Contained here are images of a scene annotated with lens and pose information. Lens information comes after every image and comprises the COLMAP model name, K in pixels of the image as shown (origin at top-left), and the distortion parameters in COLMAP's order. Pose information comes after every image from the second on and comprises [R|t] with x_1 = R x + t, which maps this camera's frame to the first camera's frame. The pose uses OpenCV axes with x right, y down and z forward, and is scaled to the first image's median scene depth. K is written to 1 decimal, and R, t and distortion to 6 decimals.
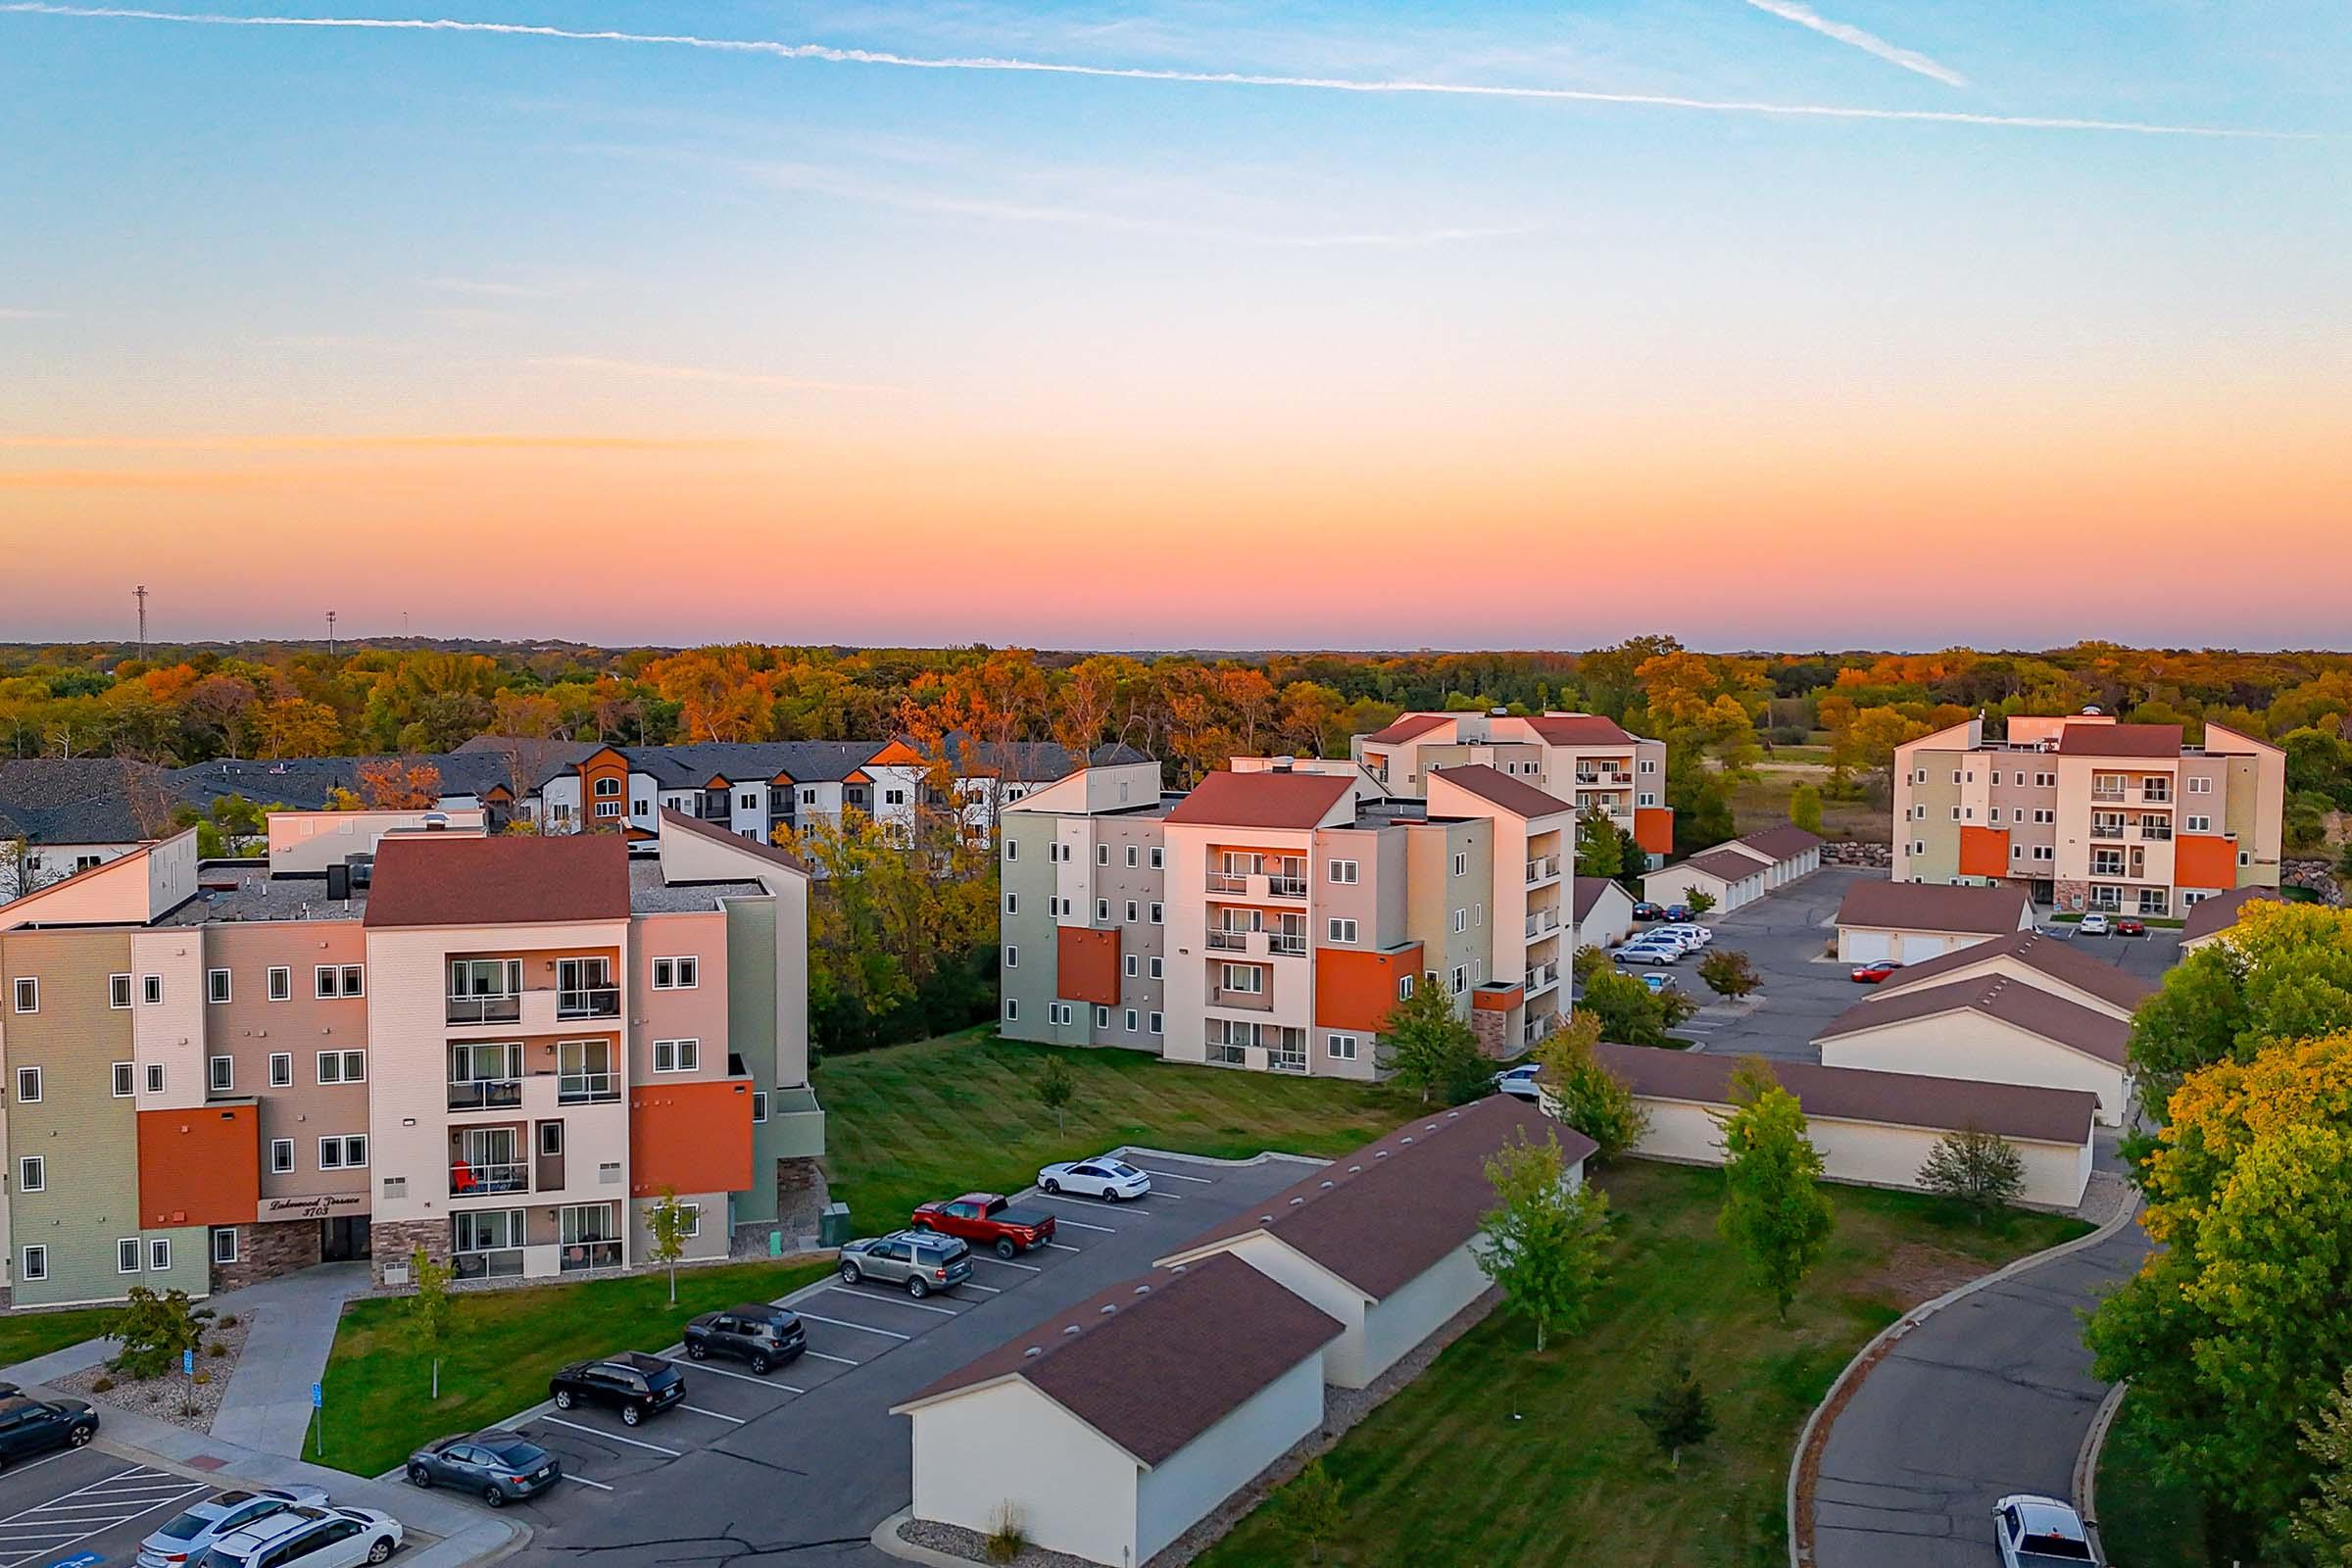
lens RADIAL K [[2023.7, 0, 1183.8], [0, 2023.7, 786.9], [0, 0, 1]] dist [0.144473, -0.254875]
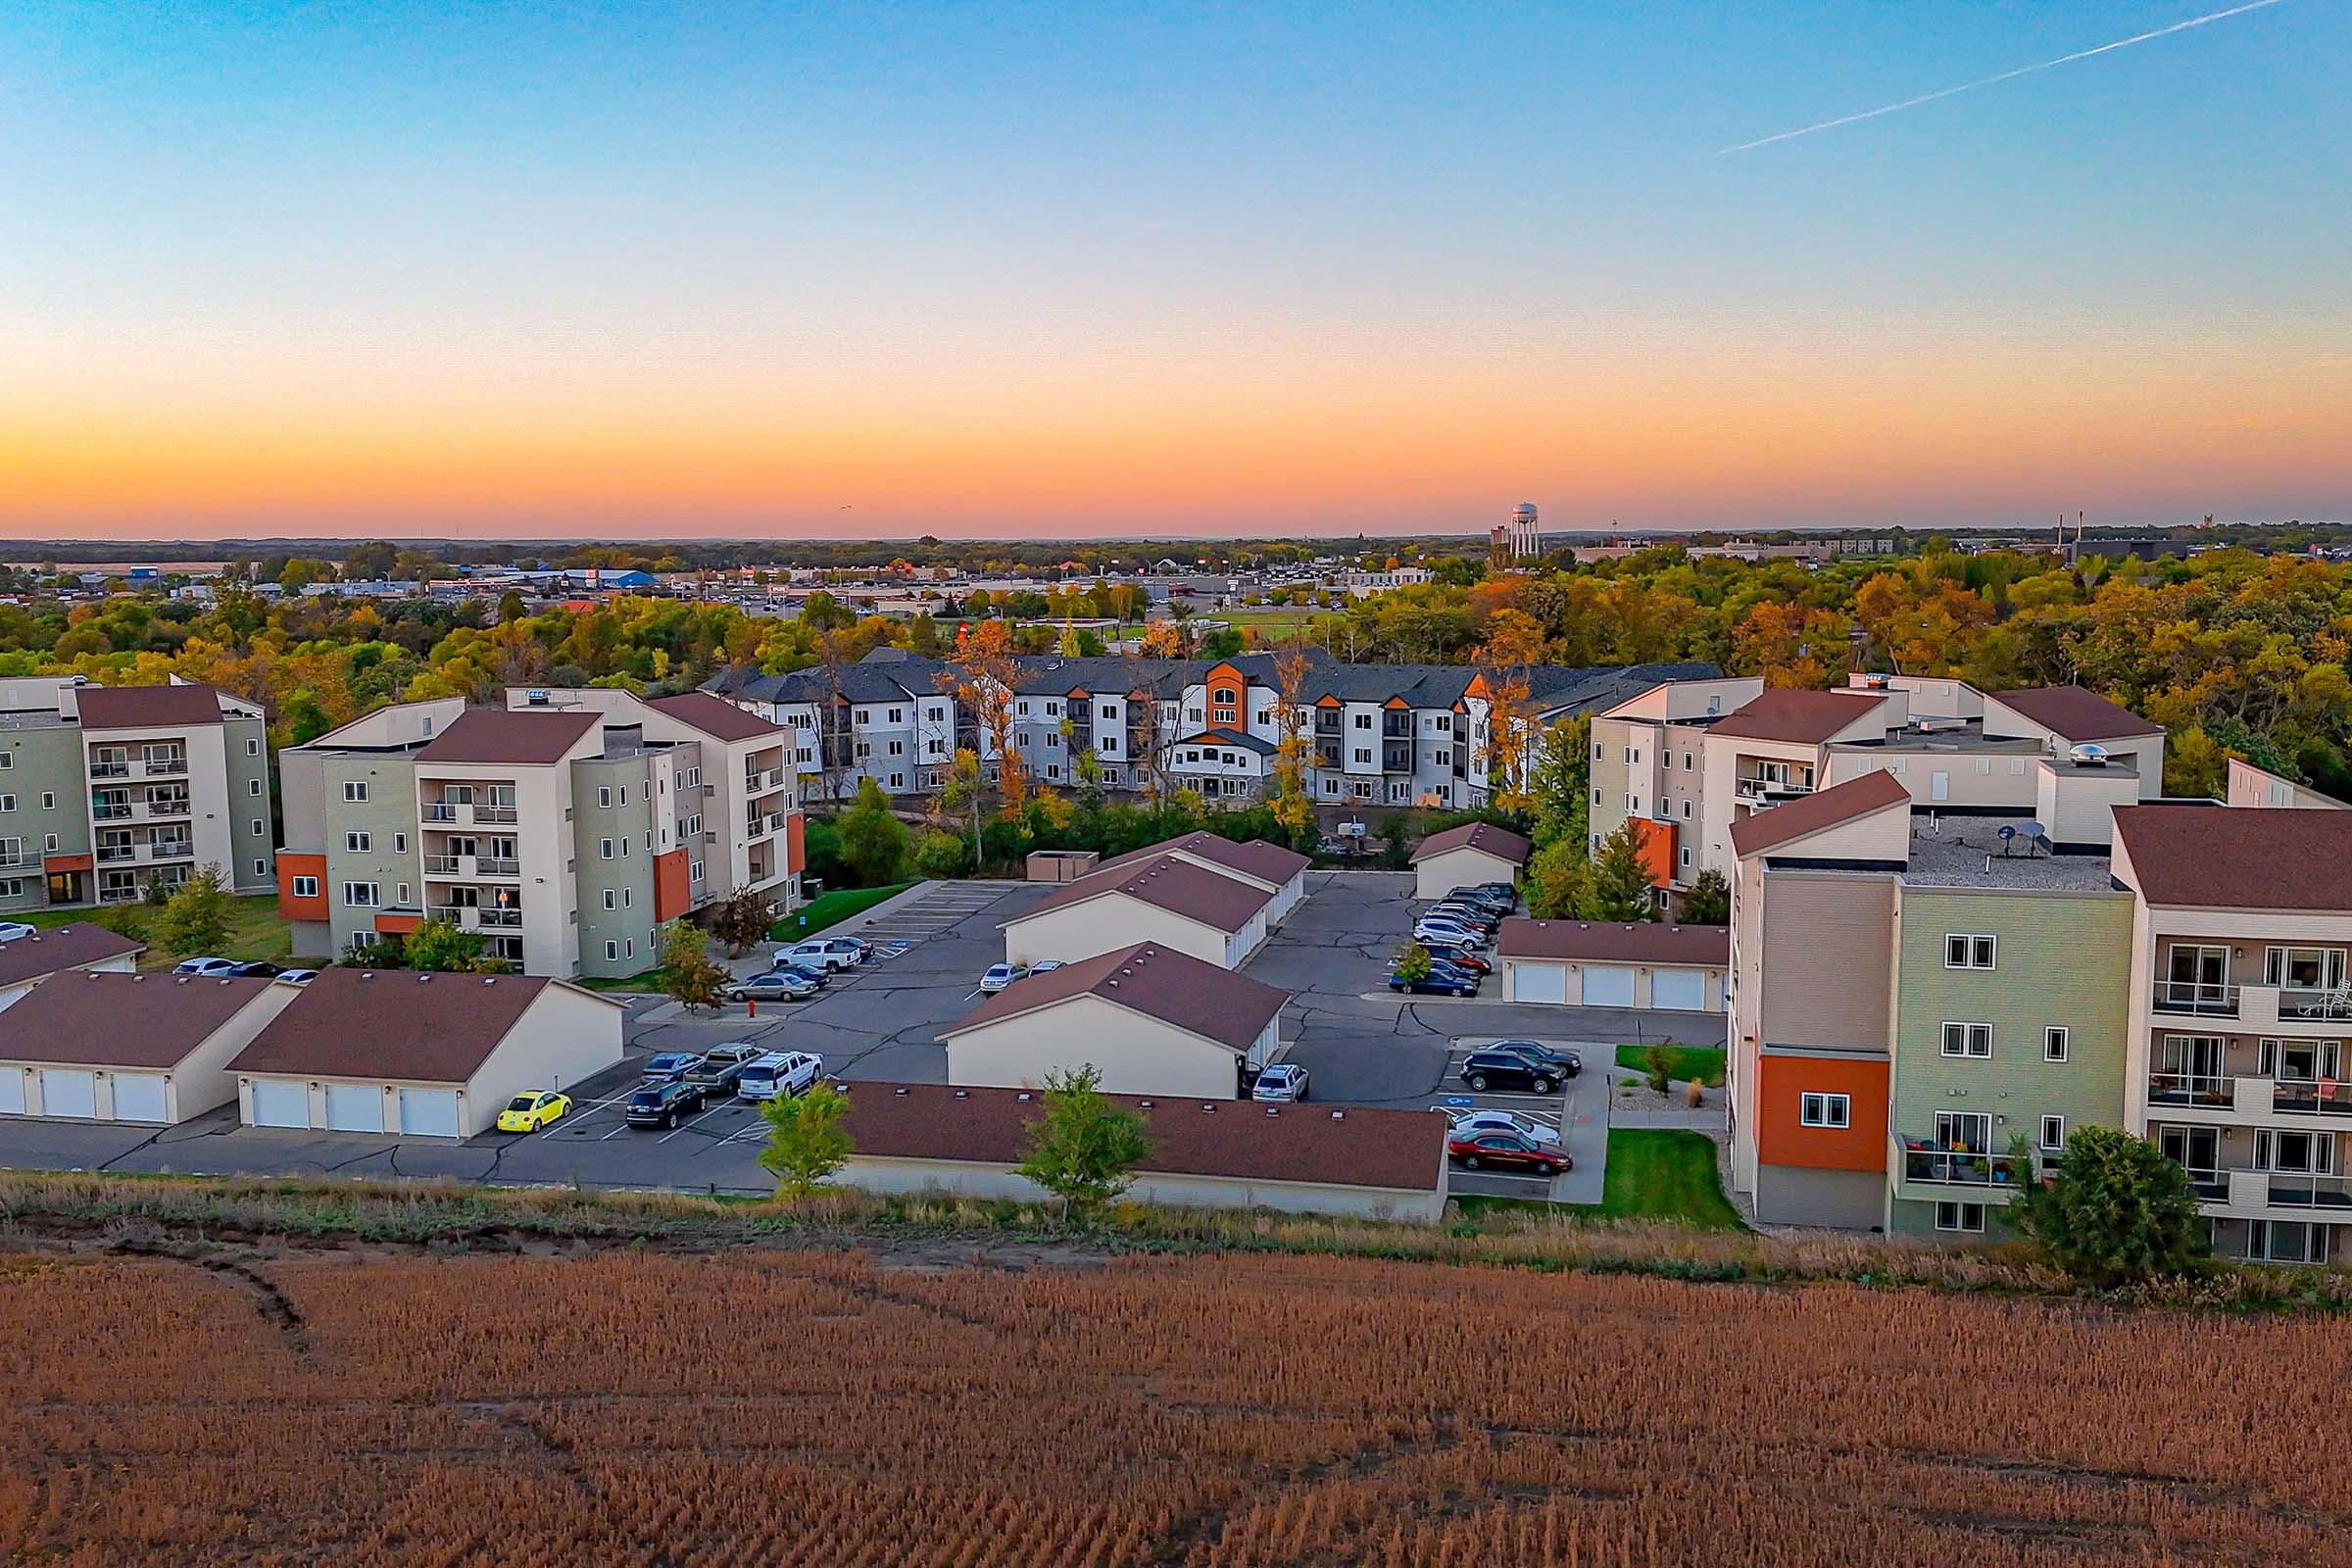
lens RADIAL K [[2023.7, 0, 1183.8], [0, 2023.7, 786.9], [0, 0, 1]] dist [0.144473, -0.254875]
pose [[0.252398, 0.111701, -0.961154, 1.397432], [-0.054796, 0.993371, 0.101055, -0.108790], [0.966071, 0.027162, 0.256846, 1.194159]]
